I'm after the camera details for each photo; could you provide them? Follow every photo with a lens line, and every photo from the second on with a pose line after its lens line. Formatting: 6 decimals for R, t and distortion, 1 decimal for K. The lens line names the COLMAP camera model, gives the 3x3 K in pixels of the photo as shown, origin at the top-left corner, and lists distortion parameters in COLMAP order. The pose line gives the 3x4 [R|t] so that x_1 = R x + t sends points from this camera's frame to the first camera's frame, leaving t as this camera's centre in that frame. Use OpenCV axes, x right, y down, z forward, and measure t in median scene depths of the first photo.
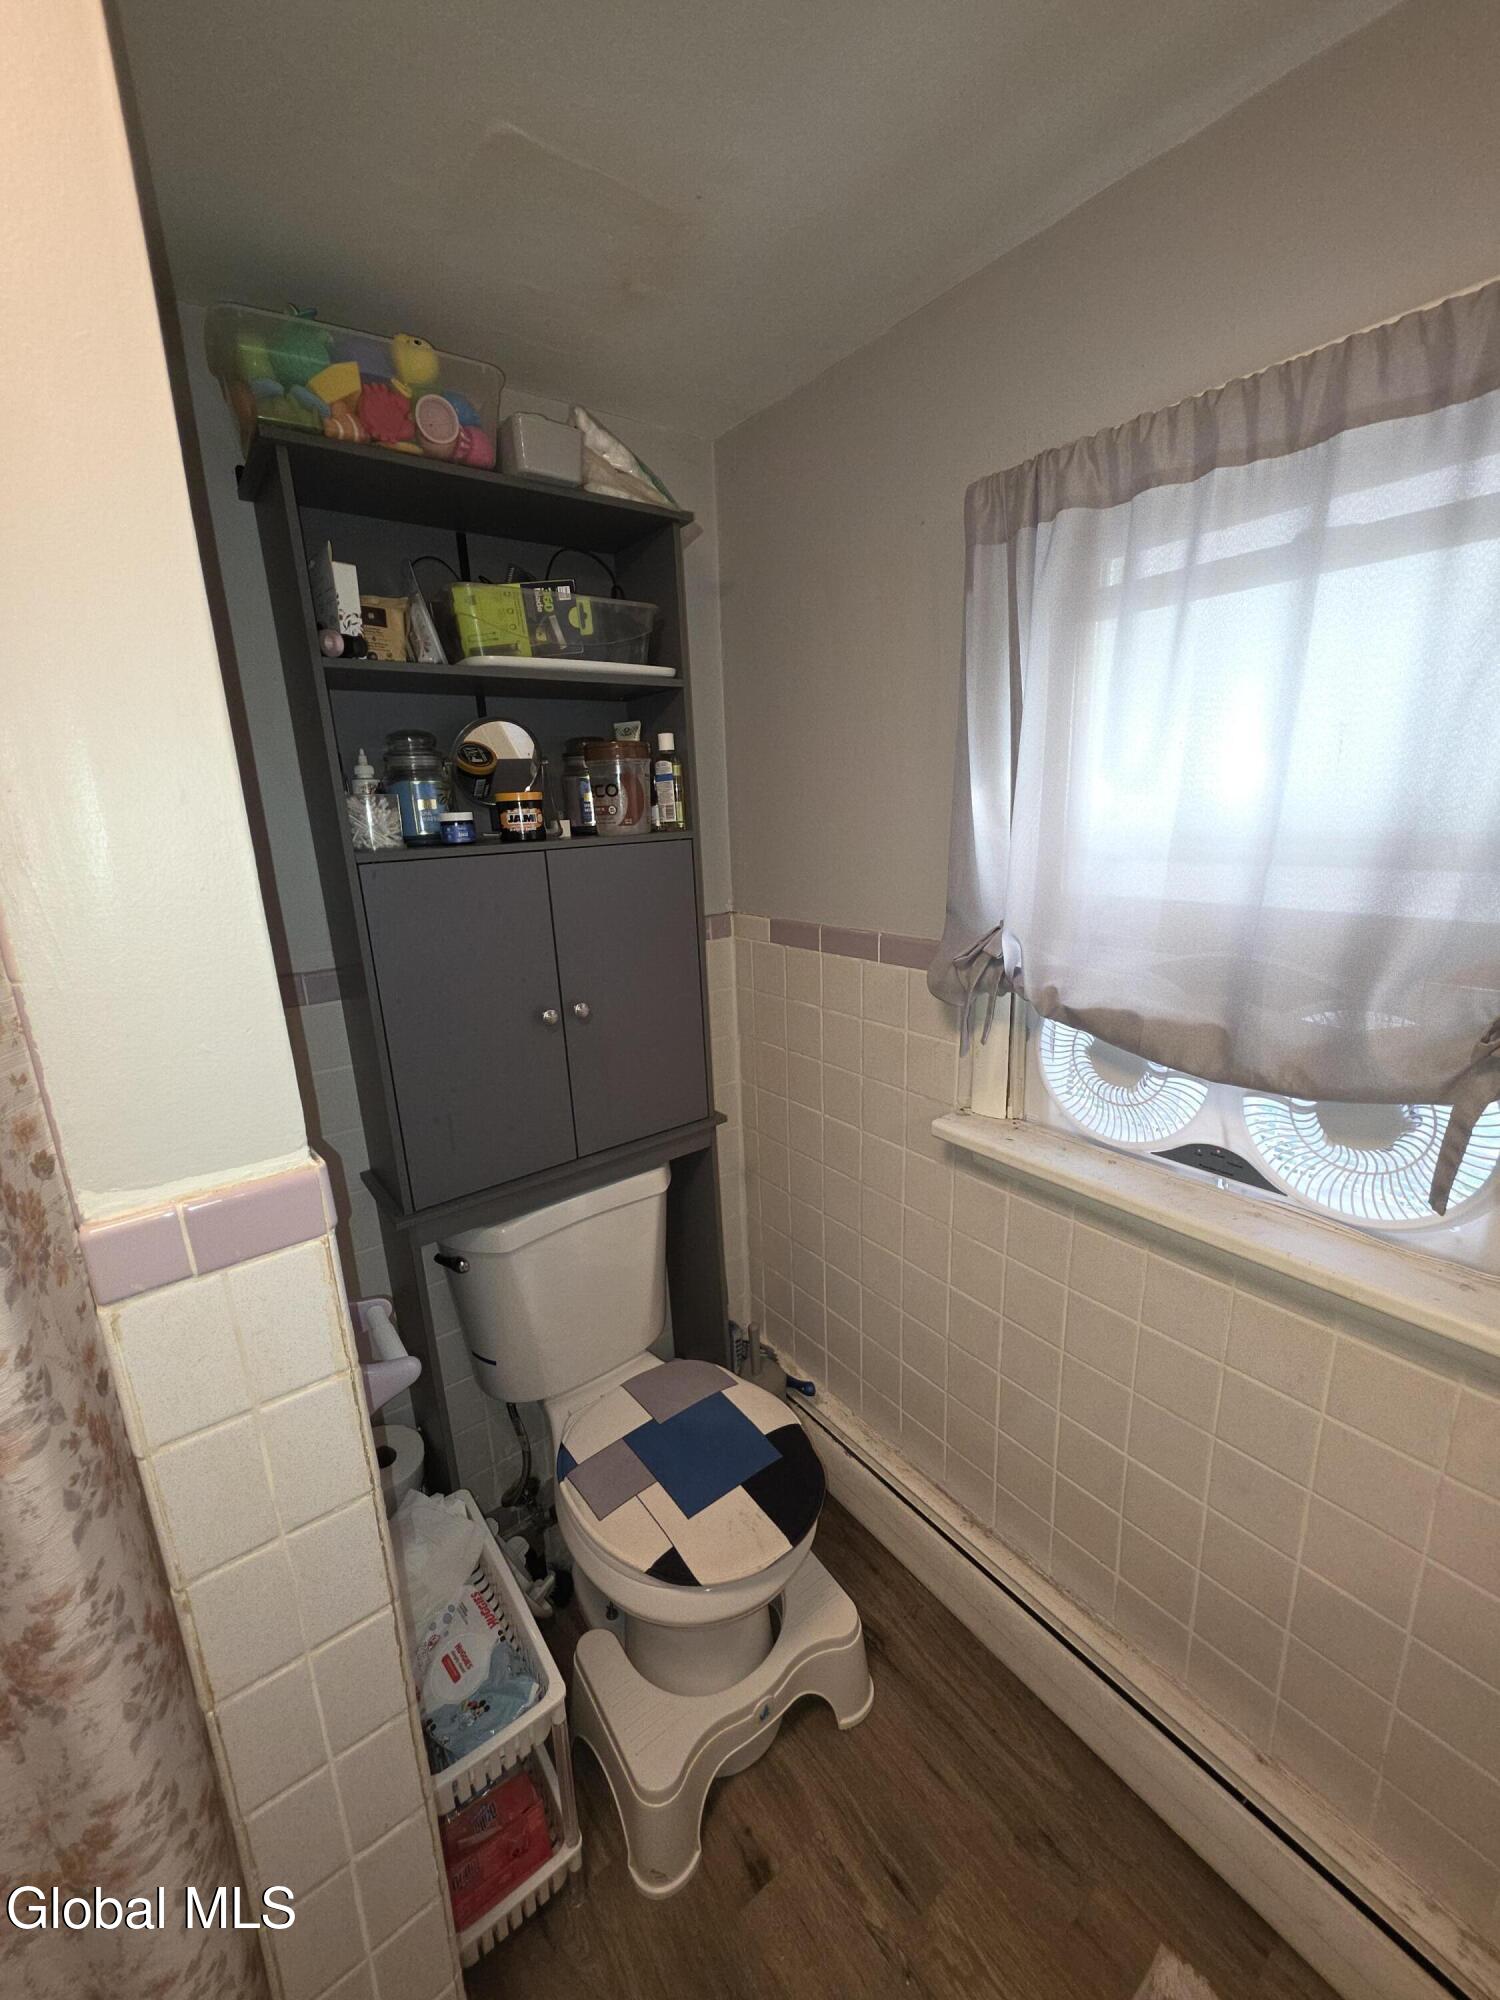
lens RADIAL K [[800.3, 0, 760.3], [0, 800.3, 990.7], [0, 0, 1]] dist [-0.001156, 0.000396]
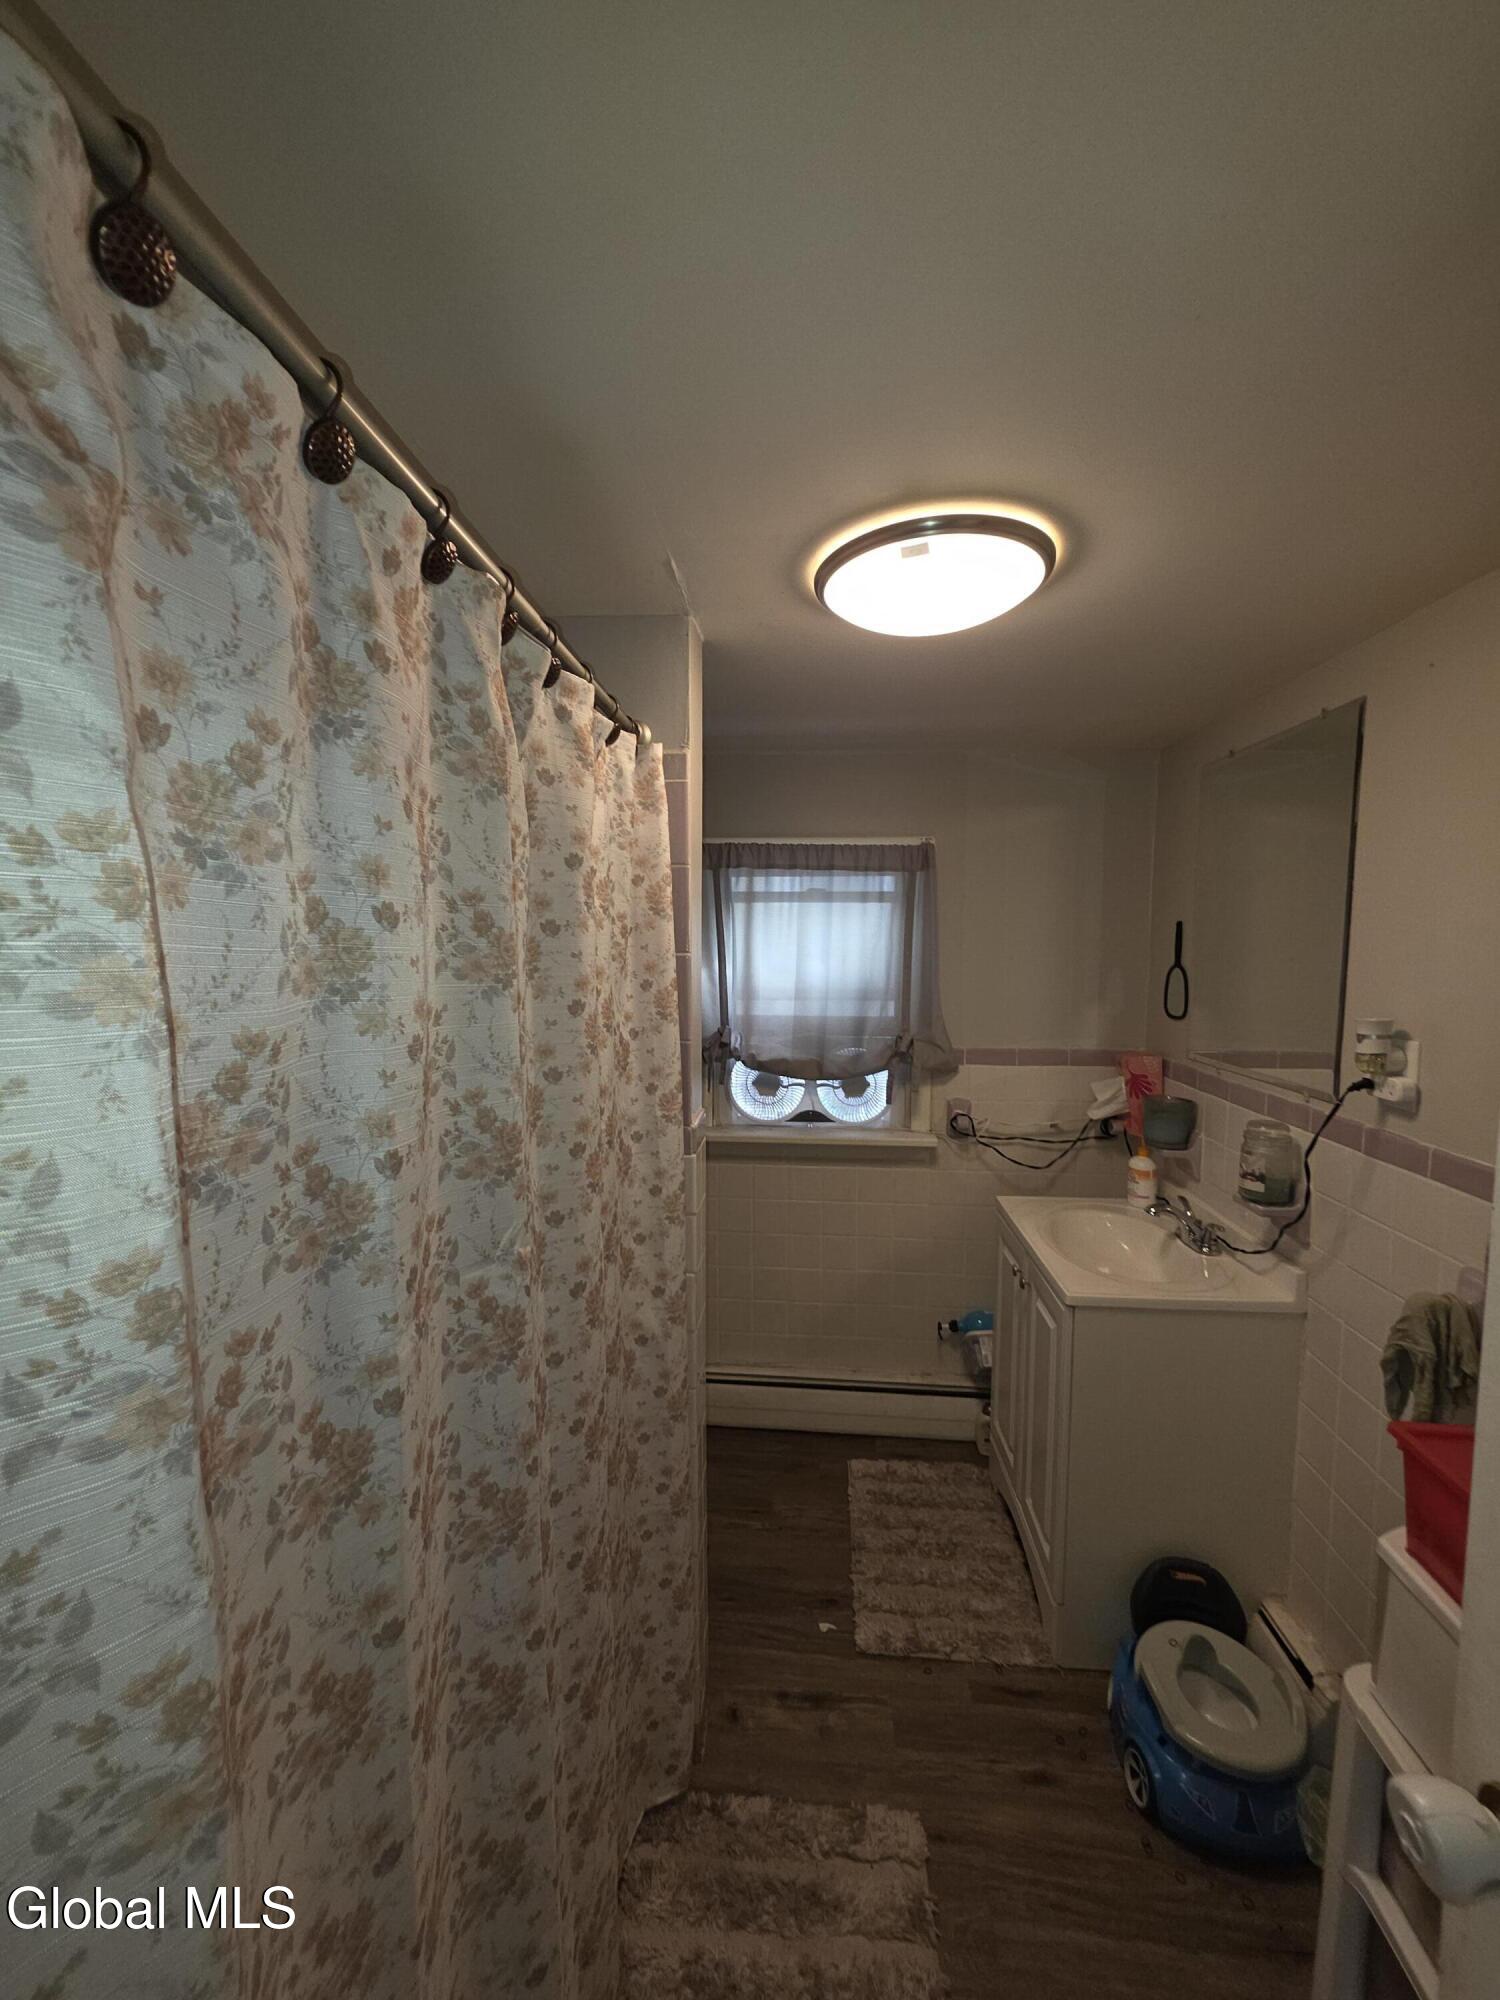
lens RADIAL K [[800.3, 0, 747.3], [0, 800.3, 1005.6], [0, 0, 1]] dist [-0.001156, 0.000396]
pose [[0.669476, -0.024466, 0.742430, -1.601946], [0.142273, 0.985178, -0.095827, 0.090563], [-0.729082, 0.169781, 0.663034, -0.670982]]
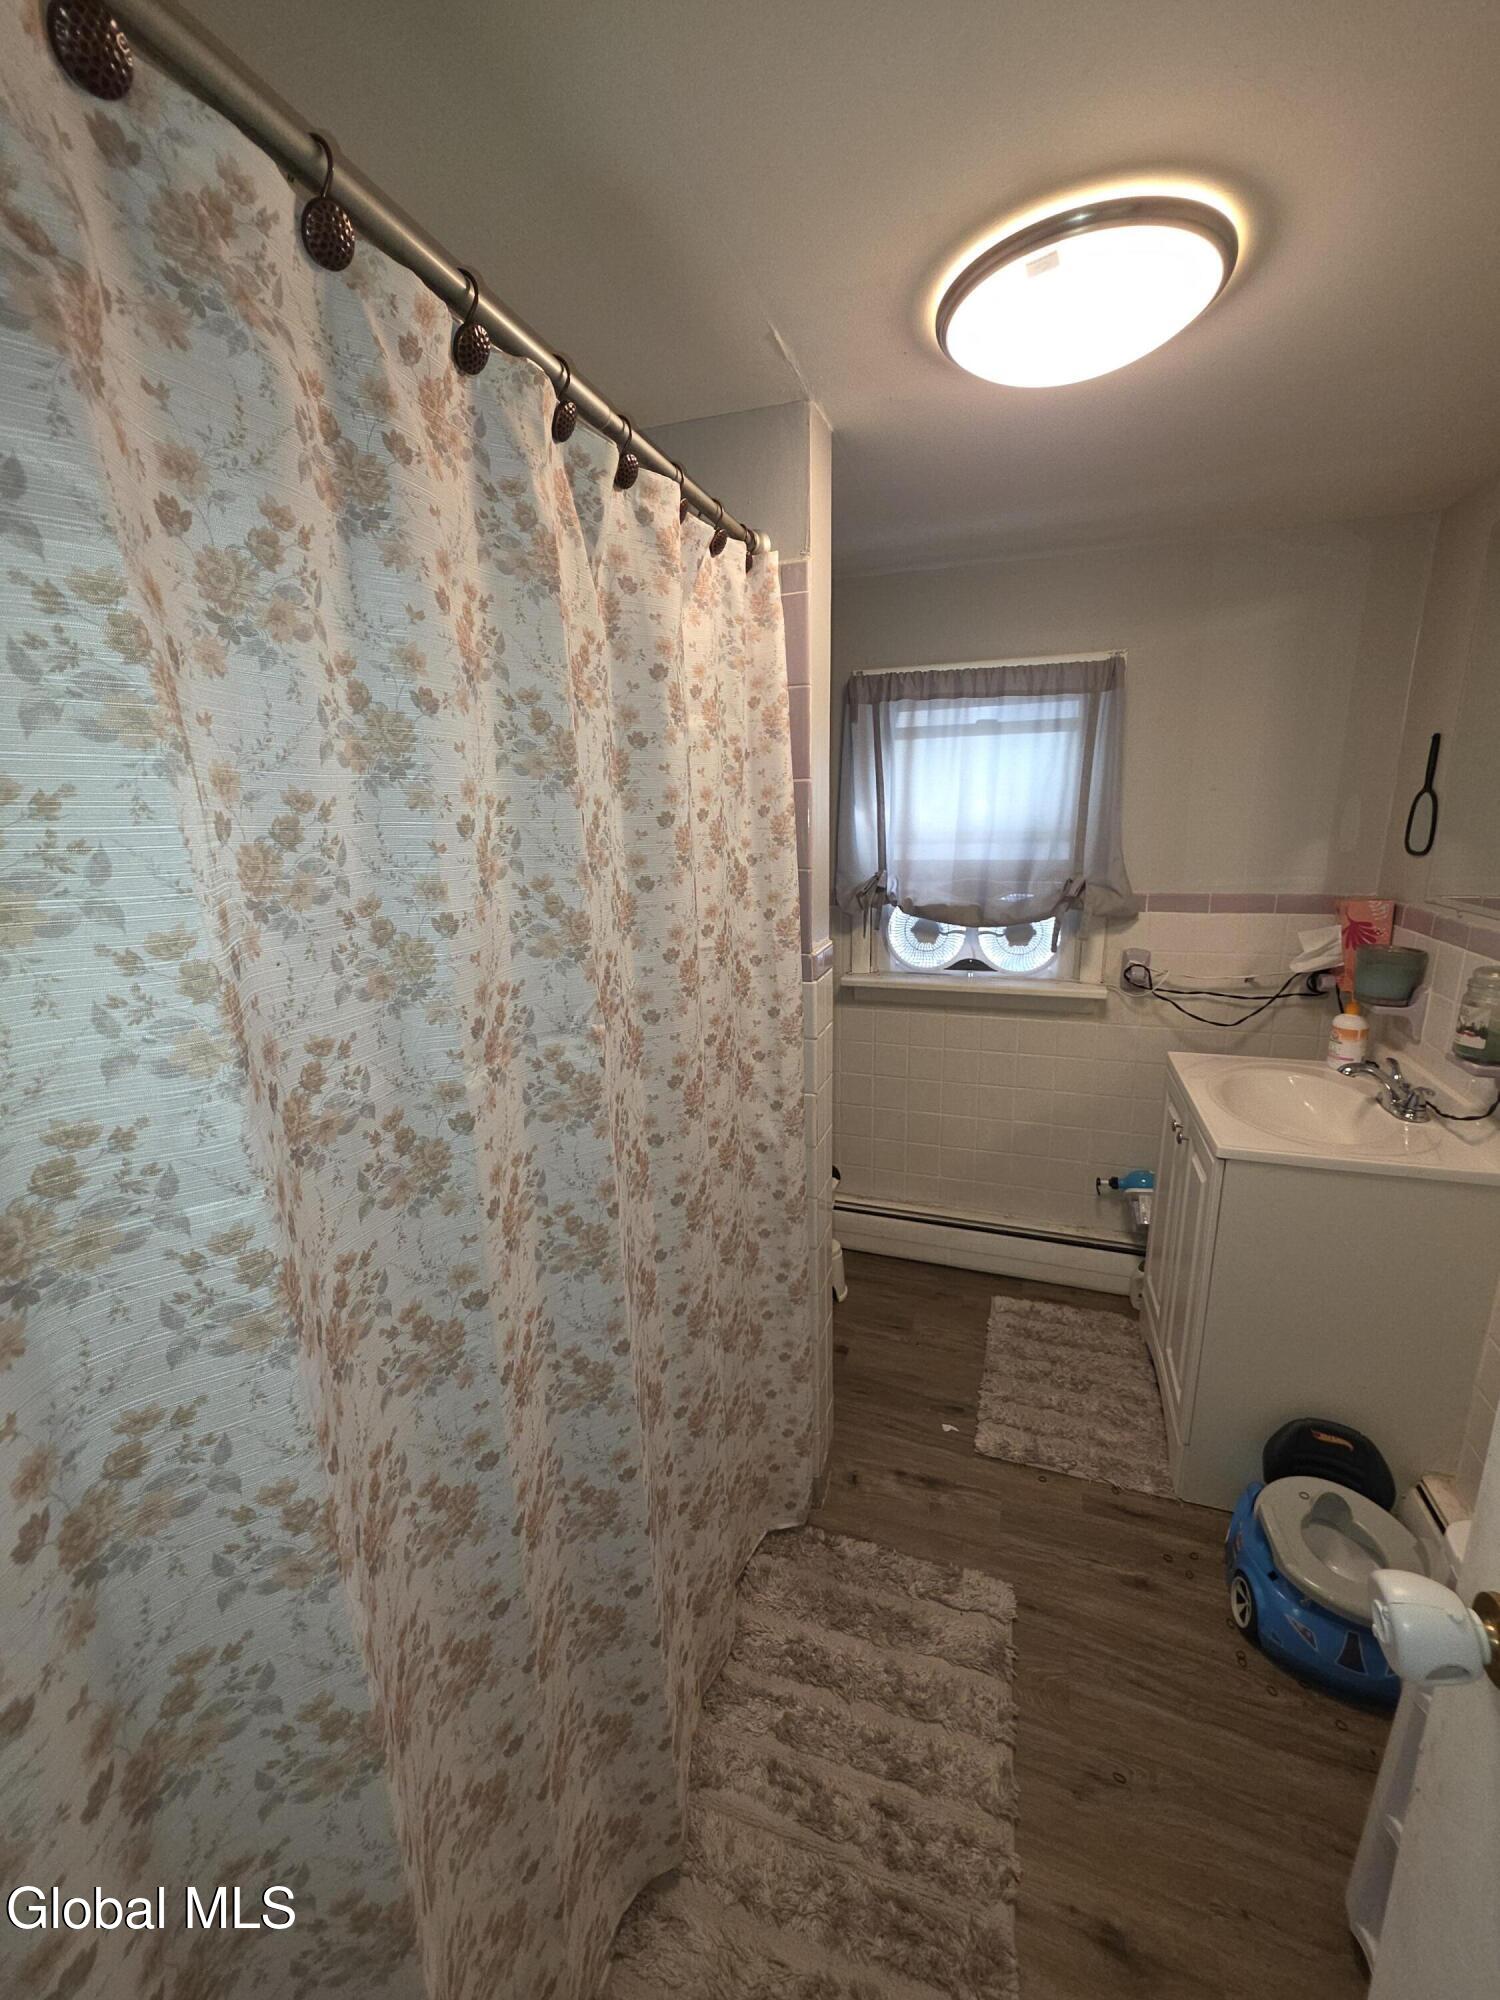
lens RADIAL K [[800.3, 0, 748.4], [0, 800.3, 1008.1], [0, 0, 1]] dist [-0.001156, 0.000396]
pose [[0.836610, -0.118038, 0.534931, -1.491455], [0.118950, 0.992354, 0.032939, 0.203112], [-0.534728, 0.036073, 0.844254, -0.802704]]
